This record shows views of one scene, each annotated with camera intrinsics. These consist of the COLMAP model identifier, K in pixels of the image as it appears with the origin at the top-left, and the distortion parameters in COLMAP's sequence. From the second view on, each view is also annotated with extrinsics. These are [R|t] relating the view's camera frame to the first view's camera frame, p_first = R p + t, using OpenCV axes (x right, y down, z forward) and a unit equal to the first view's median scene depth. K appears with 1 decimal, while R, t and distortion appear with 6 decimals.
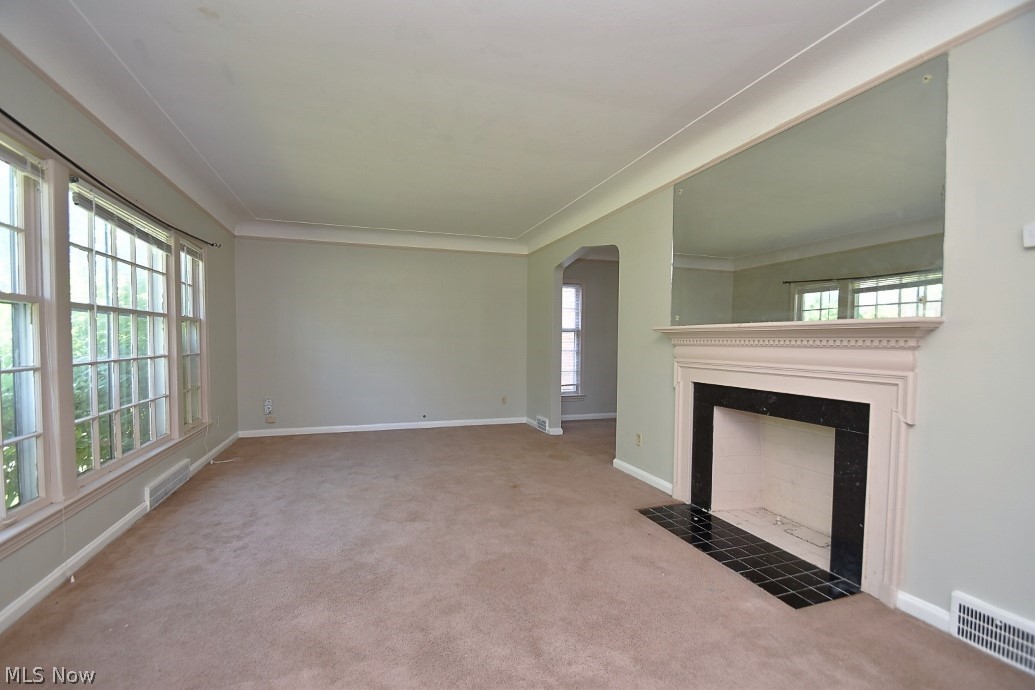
lens RADIAL K [[451.9, 0, 504.6], [0, 451.9, 357.3], [0, 0, 1]] dist [0.006866, -0.013528]
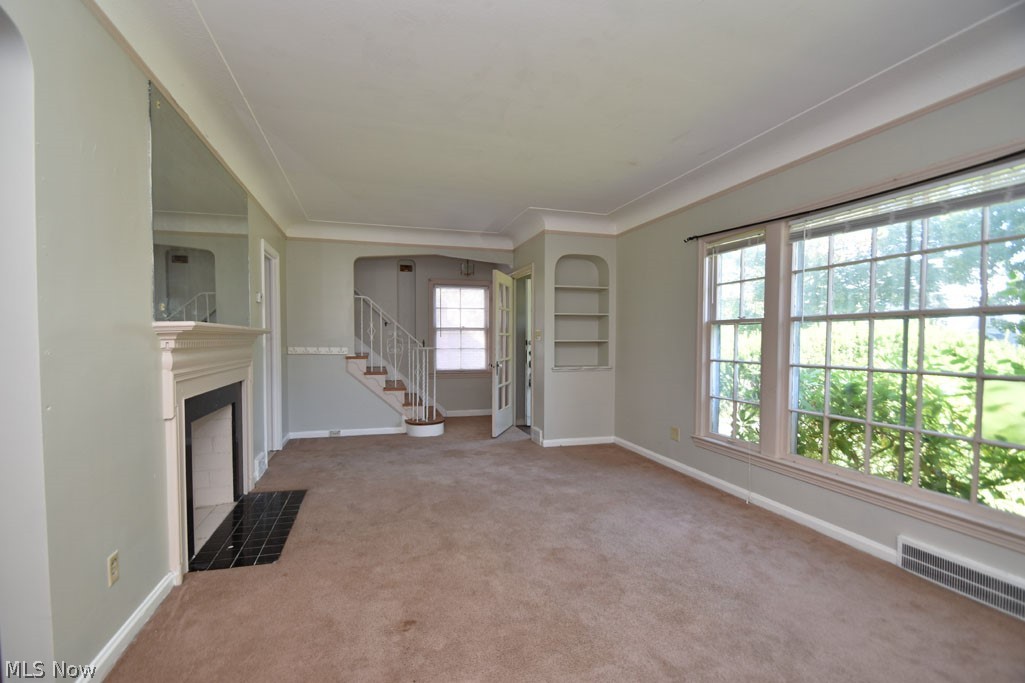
lens RADIAL K [[453.1, 0, 499.7], [0, 453.1, 353.5], [0, 0, 1]] dist [0.004158, -0.010266]
pose [[-0.999364, -0.011358, 0.033789, -0.114828], [-0.008999, 0.997564, 0.069173, -0.076313], [-0.034492, 0.068825, -0.997032, 1.759729]]
